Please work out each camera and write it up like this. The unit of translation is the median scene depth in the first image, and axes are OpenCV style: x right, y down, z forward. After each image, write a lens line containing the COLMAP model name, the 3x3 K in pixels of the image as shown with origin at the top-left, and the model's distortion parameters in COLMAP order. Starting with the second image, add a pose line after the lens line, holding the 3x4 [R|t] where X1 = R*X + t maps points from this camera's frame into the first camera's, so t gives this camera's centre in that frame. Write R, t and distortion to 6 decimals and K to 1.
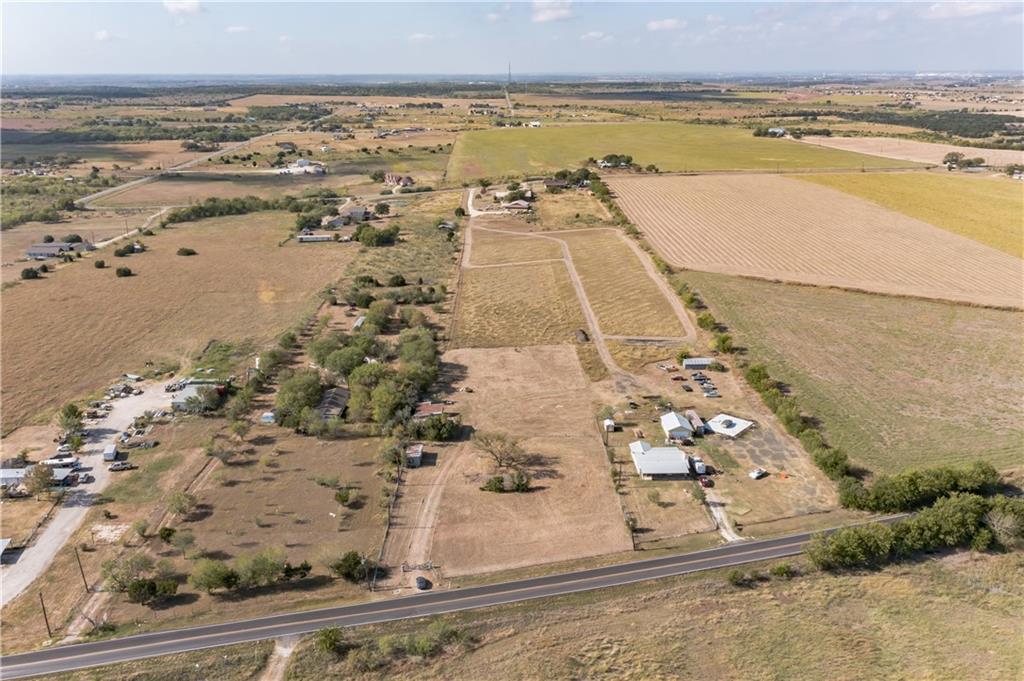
lens RADIAL K [[843.5, 0, 512.0], [0, 843.5, 340.5], [0, 0, 1]] dist [-0.012928, 0.003926]
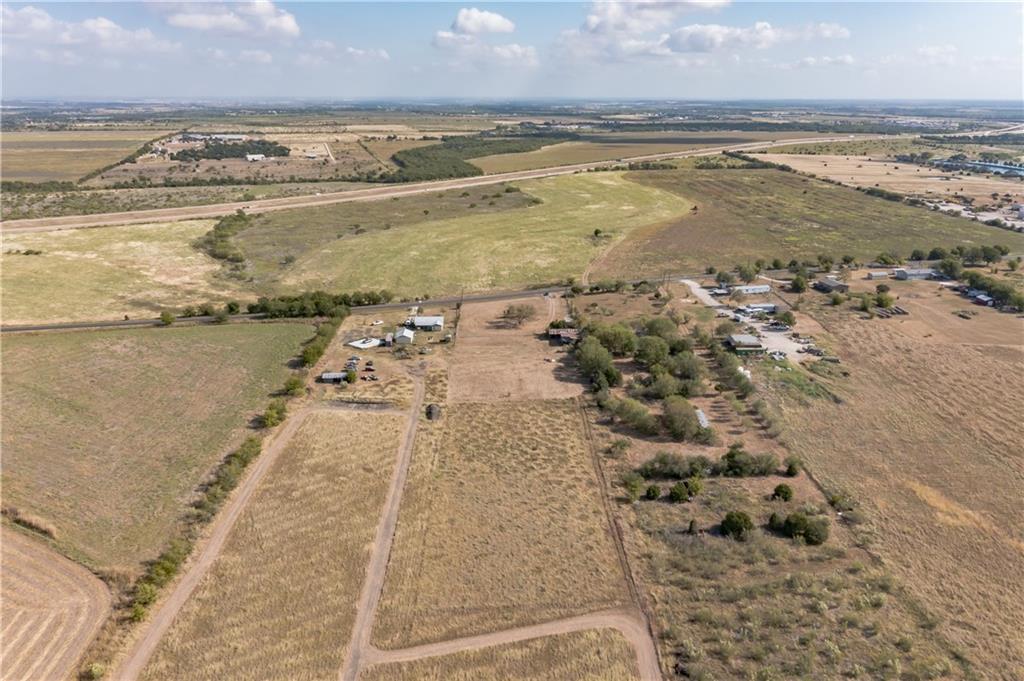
lens RADIAL K [[827.2, 0, 512.0], [0, 827.2, 340.5], [0, 0, 1]] dist [-0.014991, 0.007243]
pose [[-0.999991, -0.004240, 0.000204, 0.002110], [-0.003372, 0.822580, 0.568640, -0.648488], [-0.002578, 0.568634, -0.822587, 1.955667]]
